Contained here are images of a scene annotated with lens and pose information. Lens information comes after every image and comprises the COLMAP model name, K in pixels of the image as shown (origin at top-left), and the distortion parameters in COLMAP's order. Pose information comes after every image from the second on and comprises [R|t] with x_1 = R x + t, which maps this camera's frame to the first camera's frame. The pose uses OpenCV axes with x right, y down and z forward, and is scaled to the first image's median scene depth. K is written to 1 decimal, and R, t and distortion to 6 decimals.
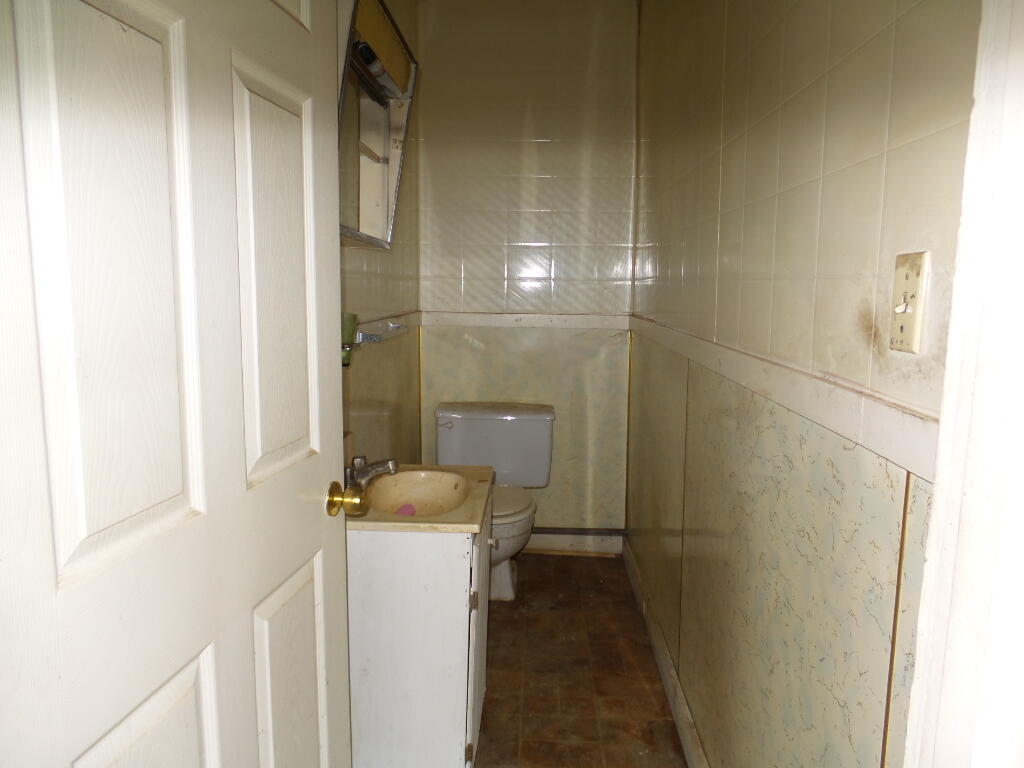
lens RADIAL K [[683.5, 0, 512.0], [0, 683.5, 384.0], [0, 0, 1]] dist [-0.028171, -0.000557]
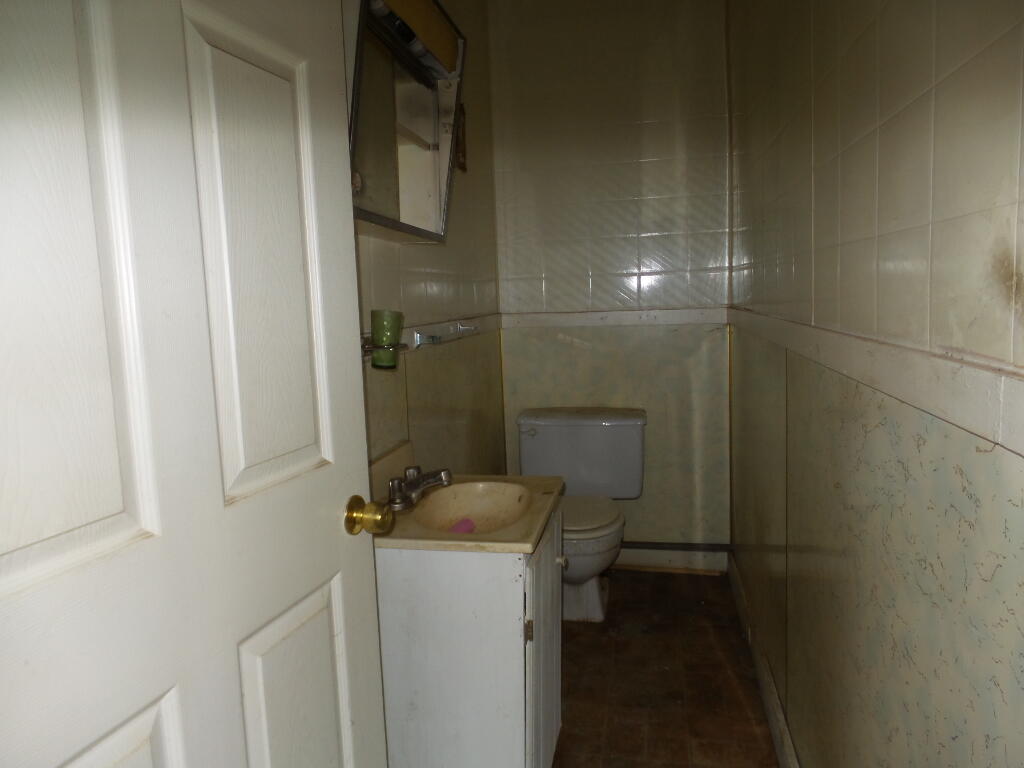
lens RADIAL K [[683.5, 0, 512.0], [0, 683.5, 384.0], [0, 0, 1]] dist [-0.028171, -0.000557]
pose [[0.985948, -0.028133, -0.164665, 0.063158], [0.026001, 0.999548, -0.015091, 0.011796], [0.165015, 0.010597, 0.986234, 0.110045]]
